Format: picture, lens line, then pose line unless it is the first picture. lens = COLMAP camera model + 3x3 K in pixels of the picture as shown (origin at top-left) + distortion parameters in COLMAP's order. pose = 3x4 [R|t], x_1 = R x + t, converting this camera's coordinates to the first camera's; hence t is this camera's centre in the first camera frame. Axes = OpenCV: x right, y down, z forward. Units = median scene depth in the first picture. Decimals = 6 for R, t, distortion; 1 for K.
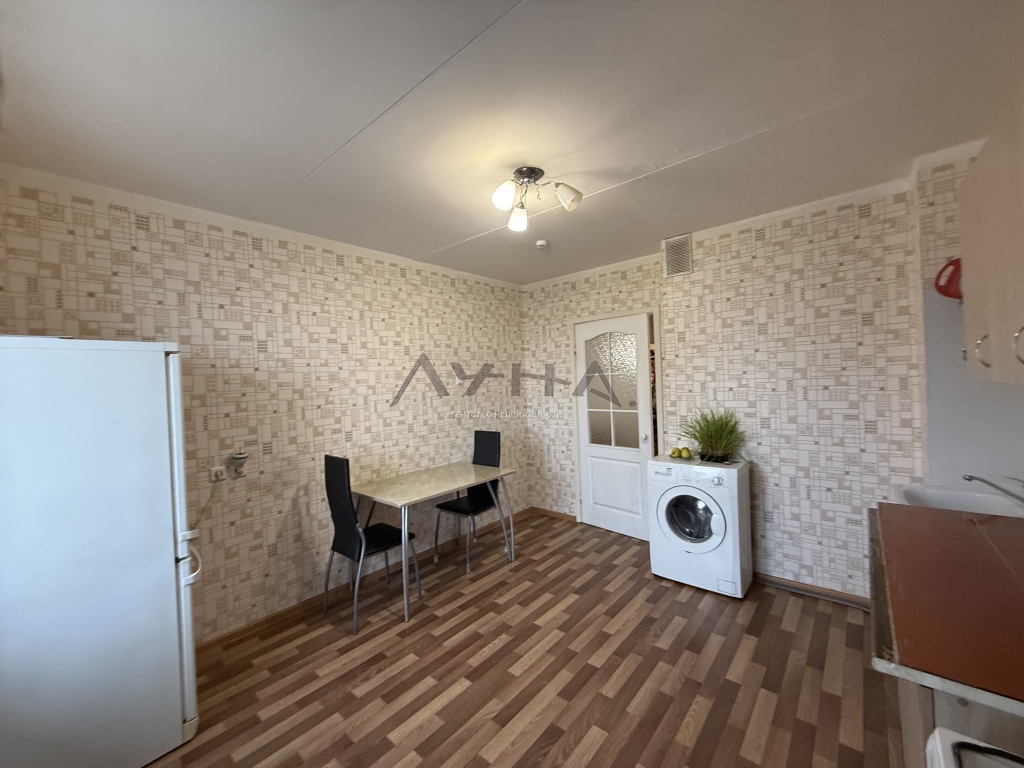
lens RADIAL K [[408.3, 0, 509.1], [0, 408.3, 383.2], [0, 0, 1]] dist [-0.002304, -0.000218]
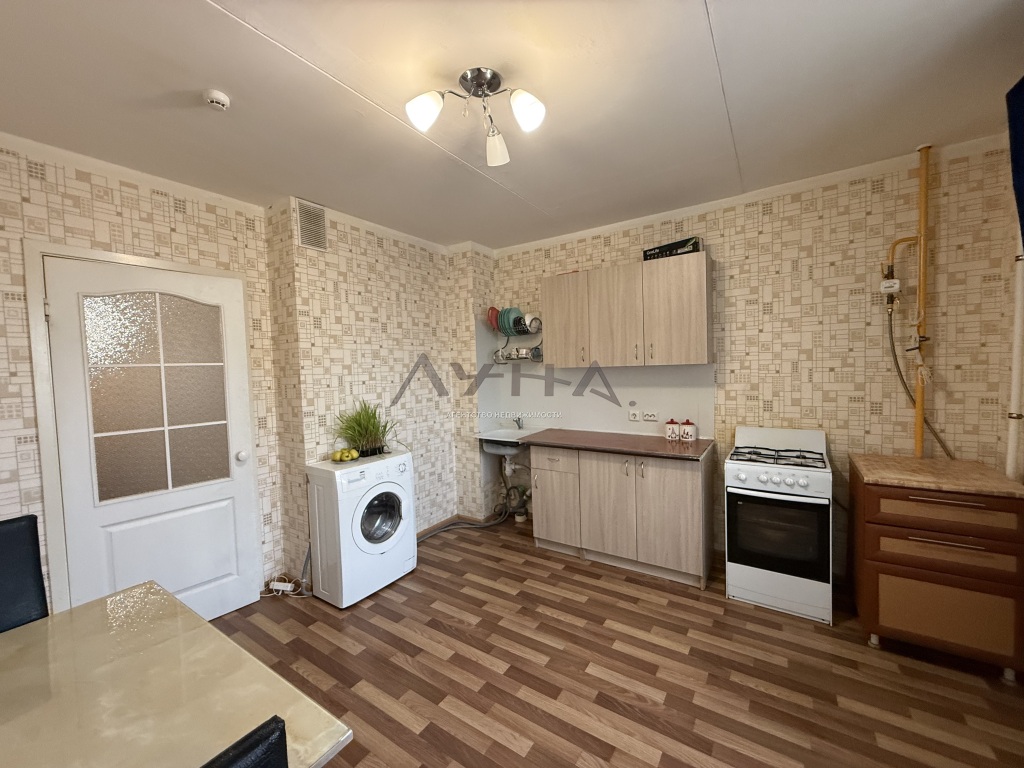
lens RADIAL K [[408.3, 0, 509.1], [0, 408.3, 383.2], [0, 0, 1]] dist [-0.002304, -0.000218]
pose [[-0.124283, 0.003496, 0.992241, -0.559066], [0.041369, 0.999143, 0.001662, 0.032788], [-0.991384, 0.041254, -0.124321, 0.848705]]
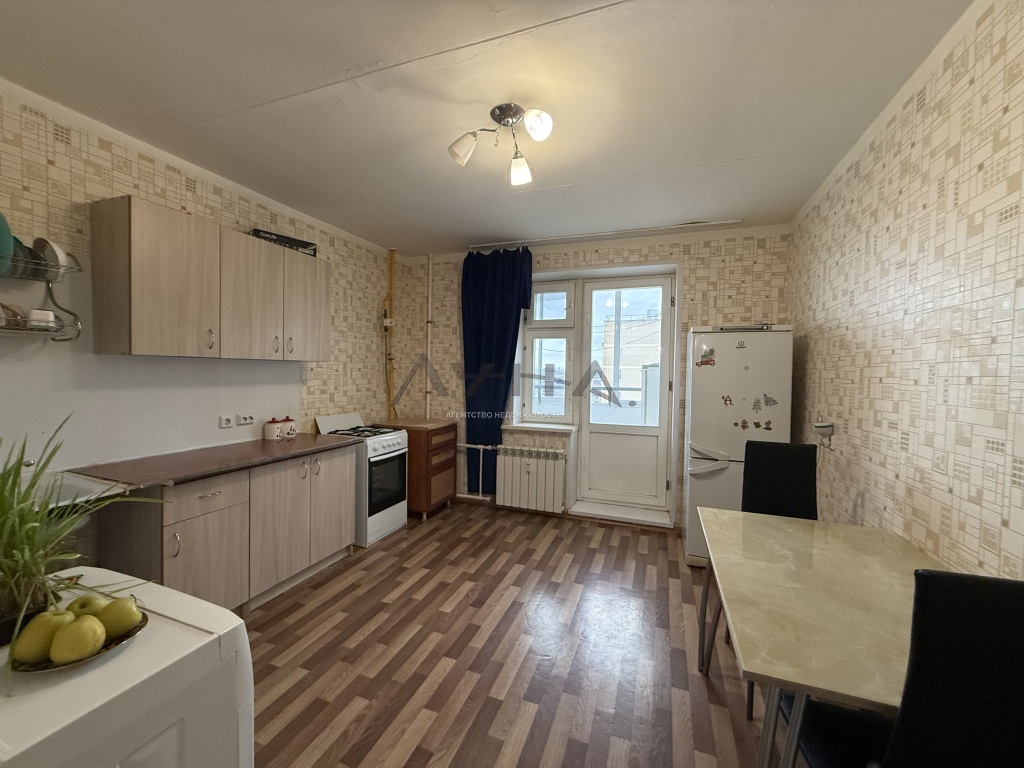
lens RADIAL K [[411.7, 0, 508.5], [0, 411.7, 380.4], [0, 0, 1]] dist [0.013956, -0.000259]
pose [[-0.936423, 0.034154, -0.349206, 0.304192], [0.021058, 0.998928, 0.041232, 0.022447], [0.350240, 0.031257, -0.936138, 1.491052]]
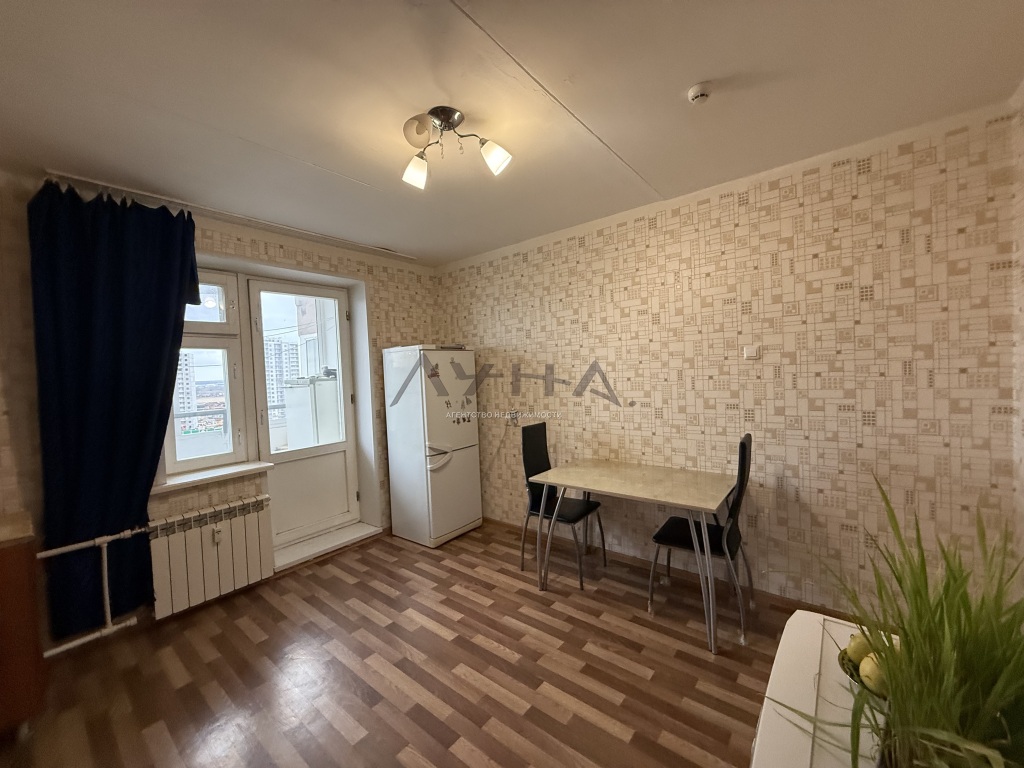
lens RADIAL K [[411.7, 0, 508.5], [0, 411.7, 380.4], [0, 0, 1]] dist [0.013956, -0.000259]
pose [[0.029028, 0.064293, -0.997509, 0.740762], [0.035852, 0.997220, 0.065318, -0.027120], [0.998935, -0.037659, 0.026642, 0.865537]]
